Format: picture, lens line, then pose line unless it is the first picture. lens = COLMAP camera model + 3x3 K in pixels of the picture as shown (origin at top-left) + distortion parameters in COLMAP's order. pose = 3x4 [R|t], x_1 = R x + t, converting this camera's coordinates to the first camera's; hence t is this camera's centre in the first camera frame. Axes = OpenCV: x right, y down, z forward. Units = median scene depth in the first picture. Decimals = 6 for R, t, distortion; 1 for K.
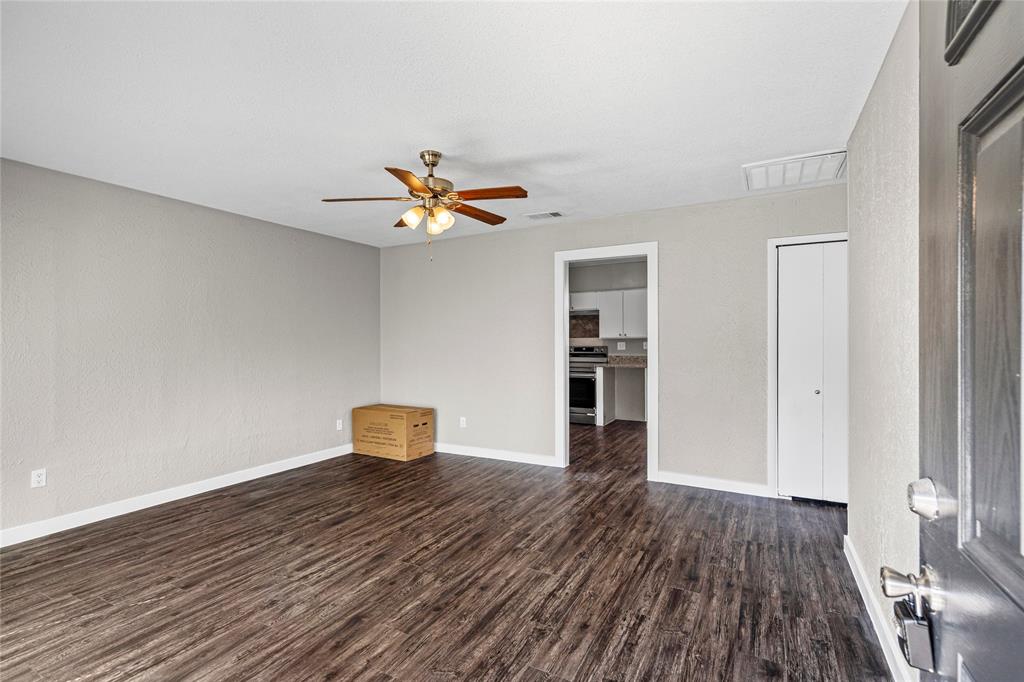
lens RADIAL K [[462.7, 0, 513.6], [0, 462.7, 337.7], [0, 0, 1]] dist [0.000113, -0.000168]
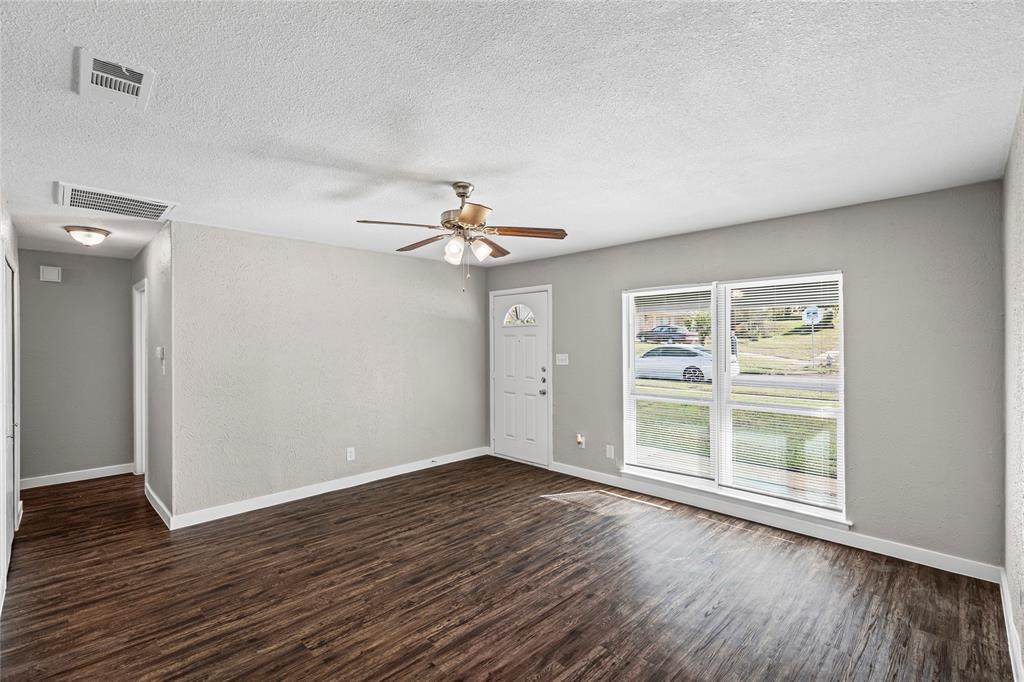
lens RADIAL K [[462.7, 0, 517.3], [0, 462.7, 342.4], [0, 0, 1]] dist [0.000113, -0.000168]
pose [[-0.961252, 0.010978, 0.275452, -0.590440], [0.008337, 0.999907, -0.010757, -0.044912], [-0.275545, -0.008044, -0.961255, 2.029033]]
